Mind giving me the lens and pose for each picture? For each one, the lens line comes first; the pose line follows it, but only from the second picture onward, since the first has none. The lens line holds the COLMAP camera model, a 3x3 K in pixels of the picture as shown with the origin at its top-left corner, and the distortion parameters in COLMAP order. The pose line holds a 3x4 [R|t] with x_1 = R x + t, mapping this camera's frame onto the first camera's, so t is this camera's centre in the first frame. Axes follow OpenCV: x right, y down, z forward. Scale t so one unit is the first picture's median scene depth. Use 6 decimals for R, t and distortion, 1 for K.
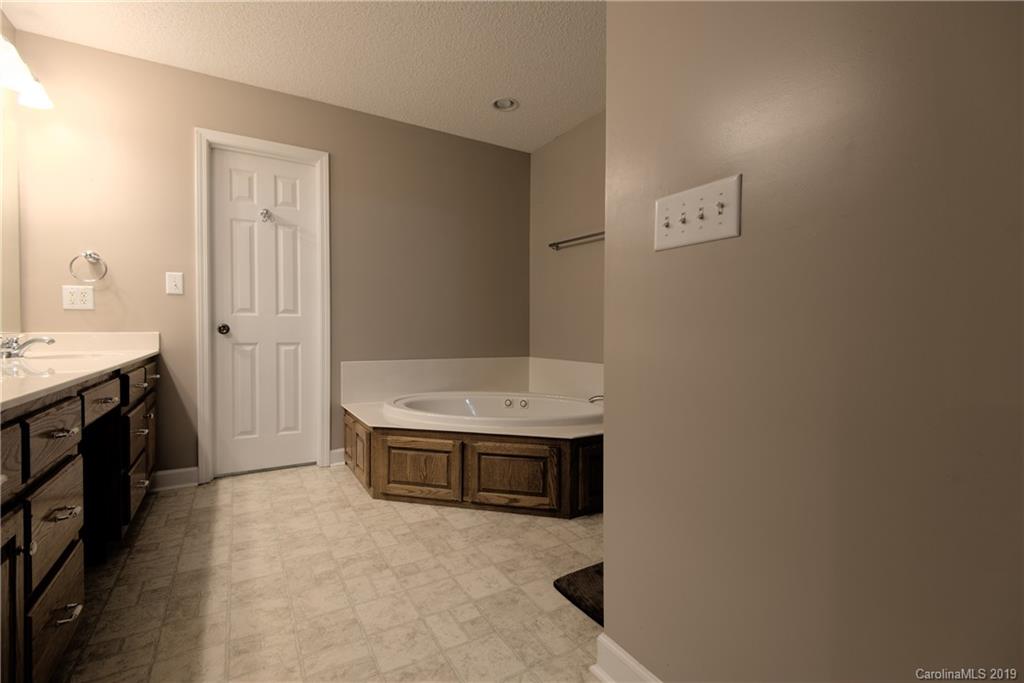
lens RADIAL K [[465.6, 0, 509.3], [0, 465.6, 341.0], [0, 0, 1]] dist [0.010750, -0.006092]
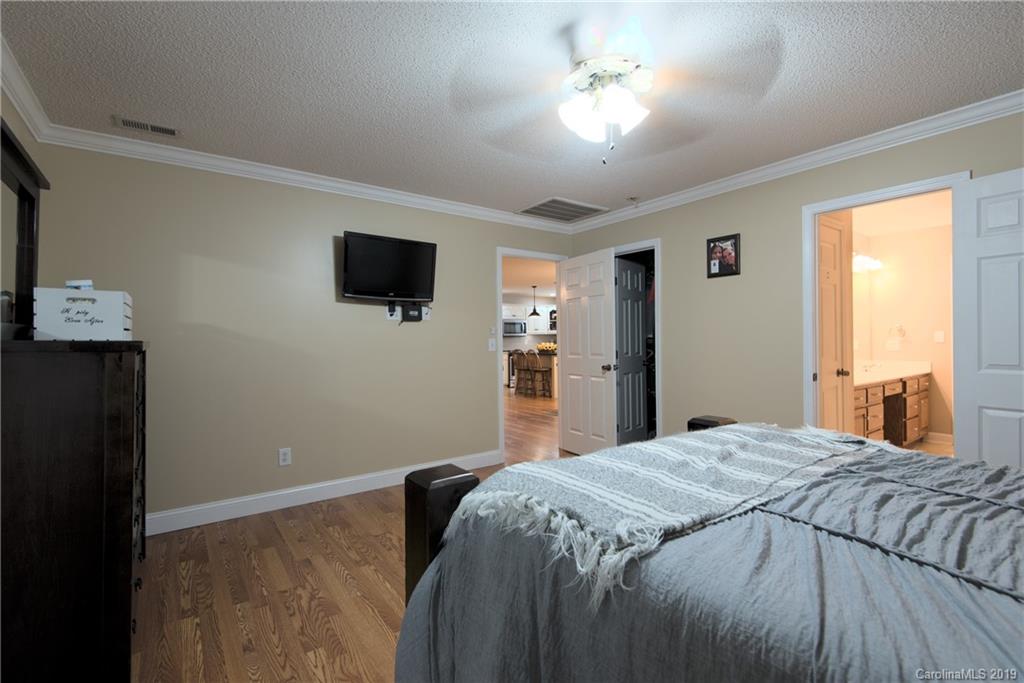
lens RADIAL K [[465.6, 0, 516.4], [0, 465.6, 343.4], [0, 0, 1]] dist [0.010750, -0.006092]
pose [[0.097458, -0.003964, -0.995232, 0.913303], [-0.016426, 0.999849, -0.005591, -0.050531], [0.995104, 0.016892, 0.097378, -0.816895]]
